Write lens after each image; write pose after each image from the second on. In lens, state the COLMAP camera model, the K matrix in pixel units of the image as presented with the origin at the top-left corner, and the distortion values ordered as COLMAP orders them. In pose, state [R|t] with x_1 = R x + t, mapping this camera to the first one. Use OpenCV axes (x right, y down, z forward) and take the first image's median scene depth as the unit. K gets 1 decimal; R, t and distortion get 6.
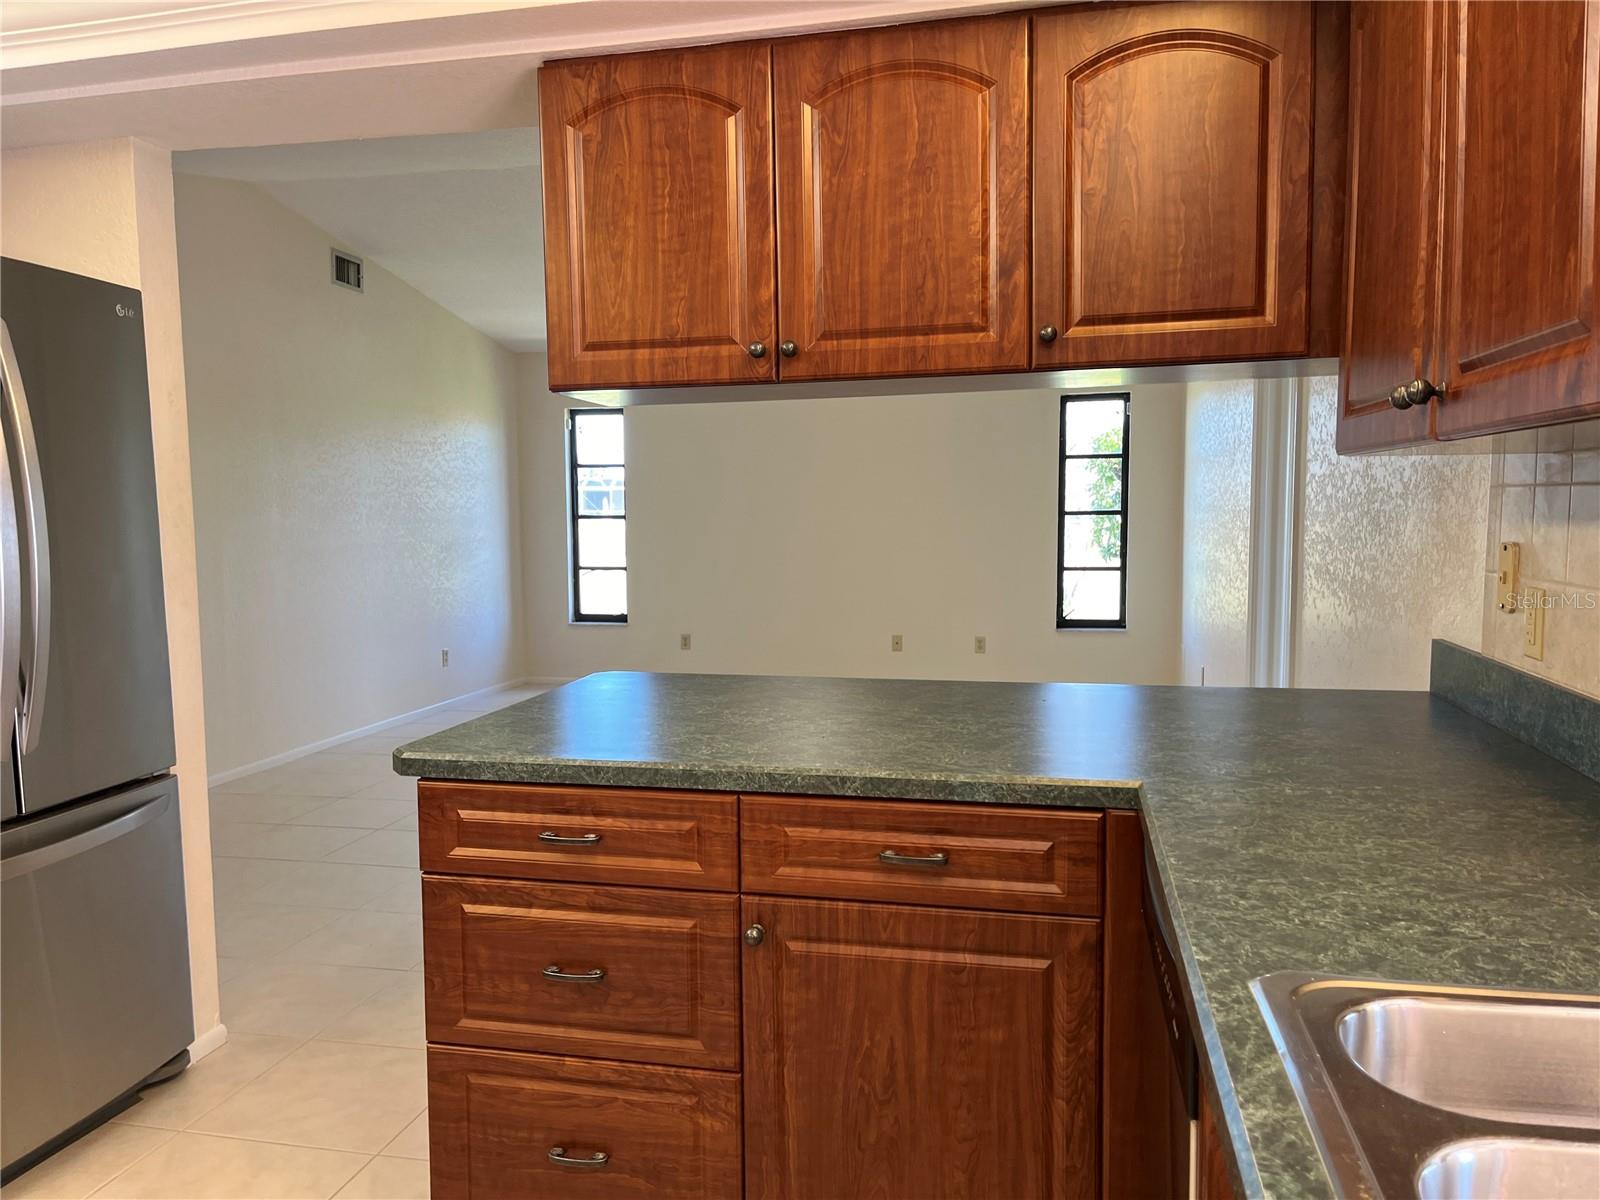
lens RADIAL K [[1212.8, 0, 788.6], [0, 1212.8, 612.2], [0, 0, 1]] dist [0.041322, -0.001435]
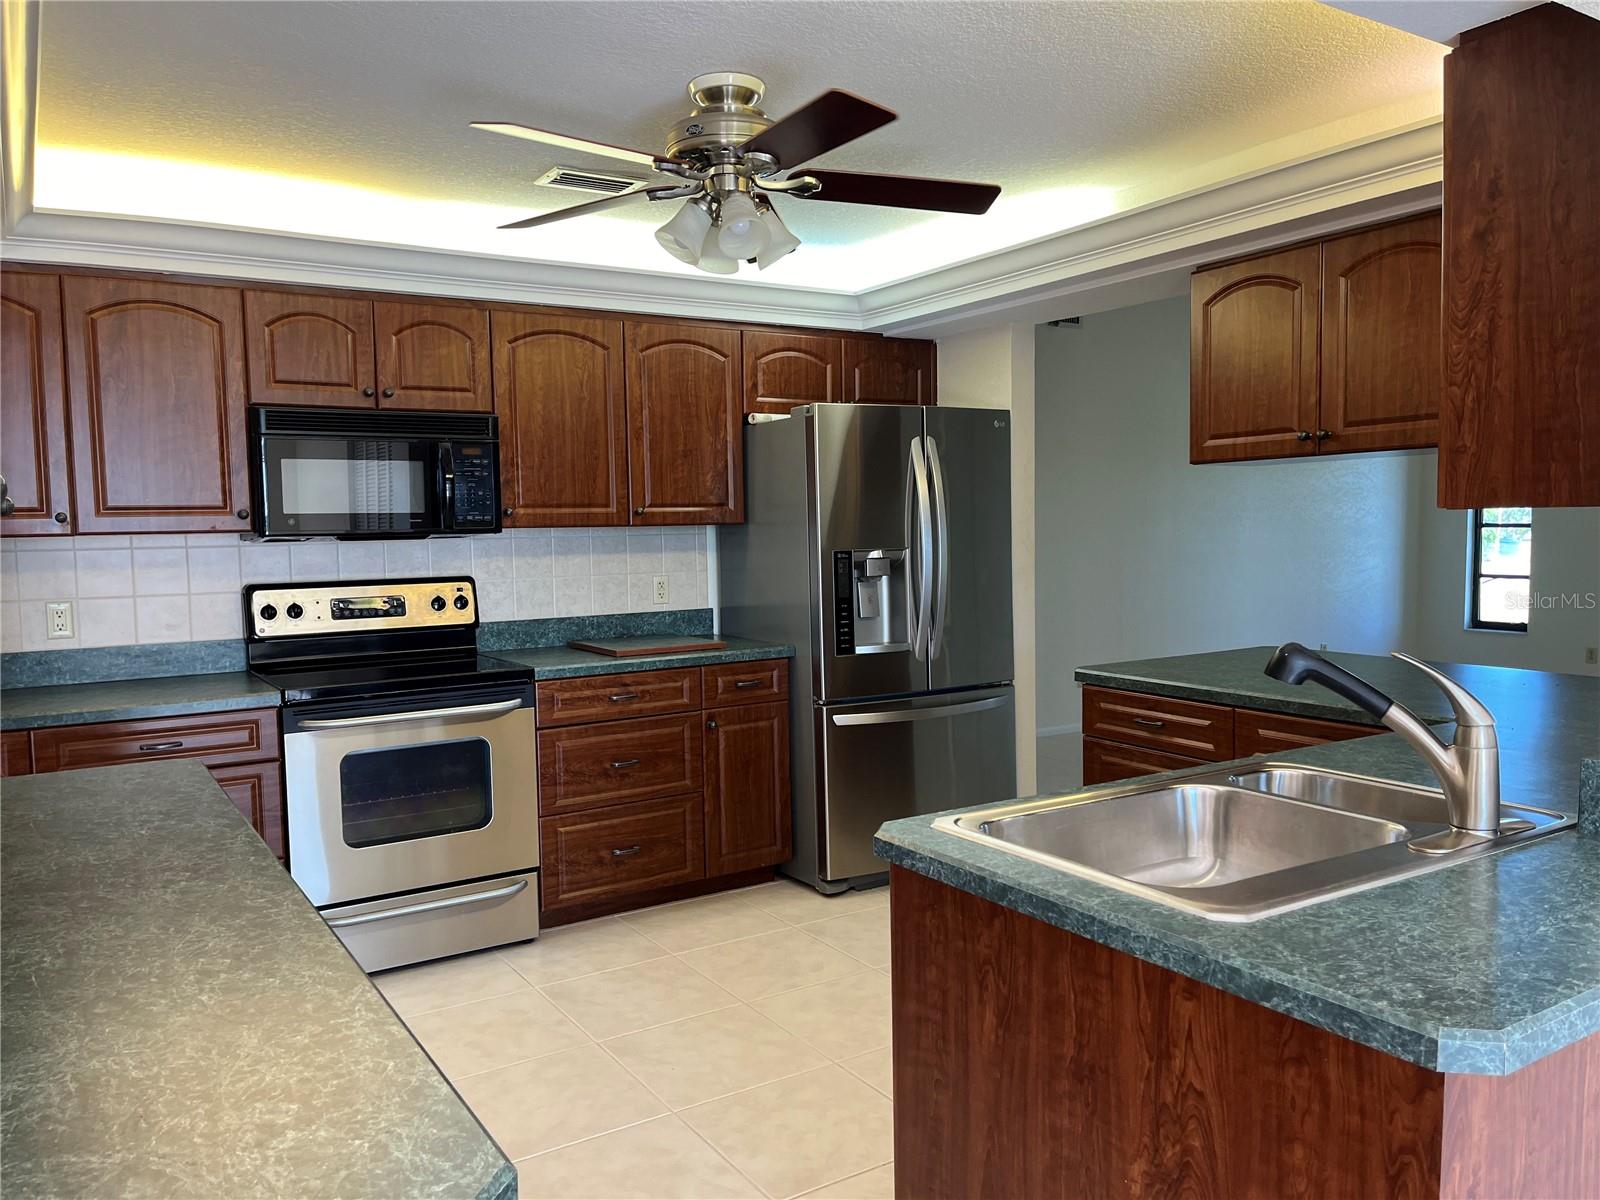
lens RADIAL K [[1212.8, 0, 807.2], [0, 1212.8, 595.2], [0, 0, 1]] dist [0.041322, -0.001435]
pose [[0.713385, 0.042953, -0.699454, 0.631573], [-0.053180, 0.998560, 0.007082, 0.011633], [0.698751, 0.032145, 0.714642, -0.566970]]
